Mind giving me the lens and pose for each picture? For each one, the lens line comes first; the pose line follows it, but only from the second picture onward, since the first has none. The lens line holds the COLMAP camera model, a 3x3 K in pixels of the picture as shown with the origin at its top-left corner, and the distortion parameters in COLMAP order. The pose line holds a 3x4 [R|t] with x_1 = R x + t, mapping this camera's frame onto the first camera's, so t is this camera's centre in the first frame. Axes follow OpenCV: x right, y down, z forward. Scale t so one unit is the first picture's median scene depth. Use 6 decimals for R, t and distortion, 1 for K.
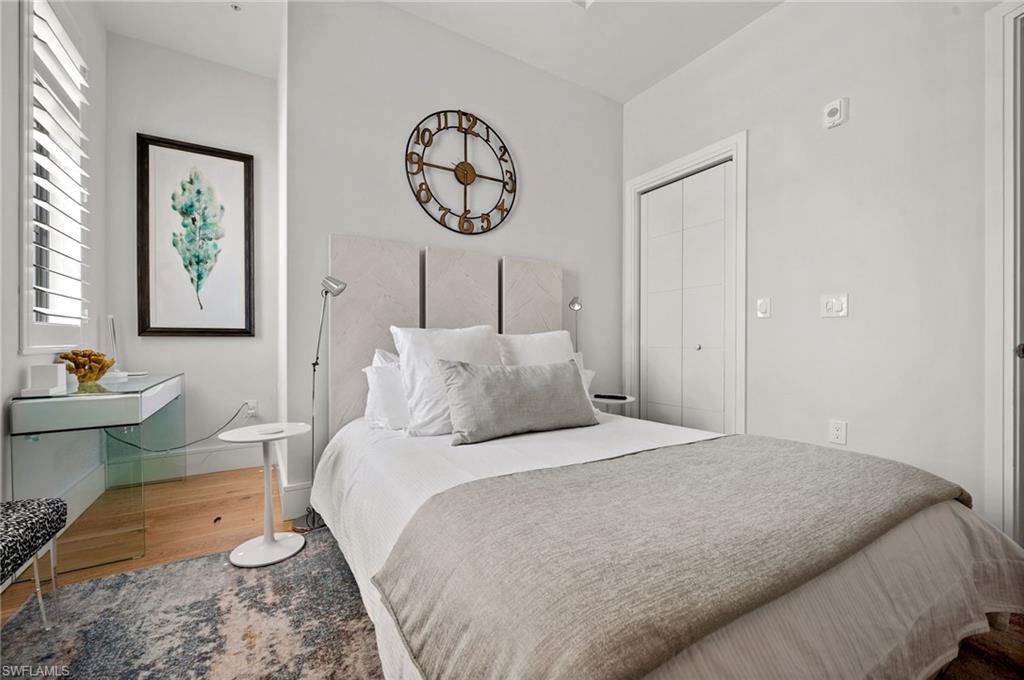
lens RADIAL K [[417.1, 0, 514.1], [0, 417.1, 341.5], [0, 0, 1]] dist [-0.000388, 0.000587]
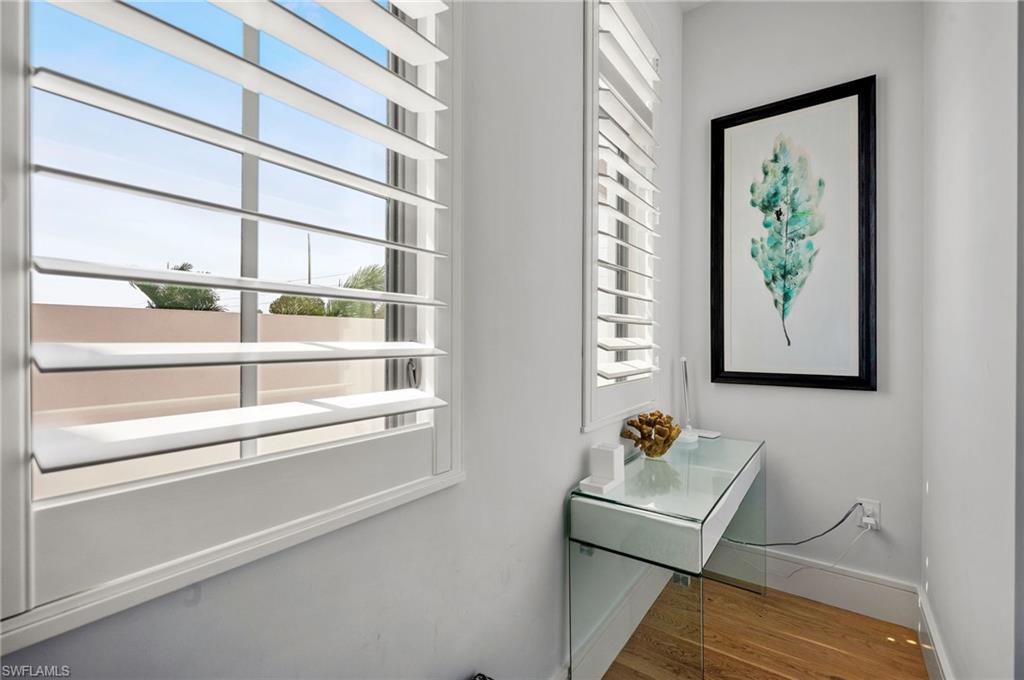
lens RADIAL K [[442.4, 0, 510.5], [0, 442.4, 343.4], [0, 0, 1]] dist [-0.001893, -0.000064]
pose [[0.375128, 0.008055, -0.926938, -0.264431], [-0.000577, 0.999964, 0.008456, -0.086466], [0.926973, -0.002637, 0.375119, 0.326006]]
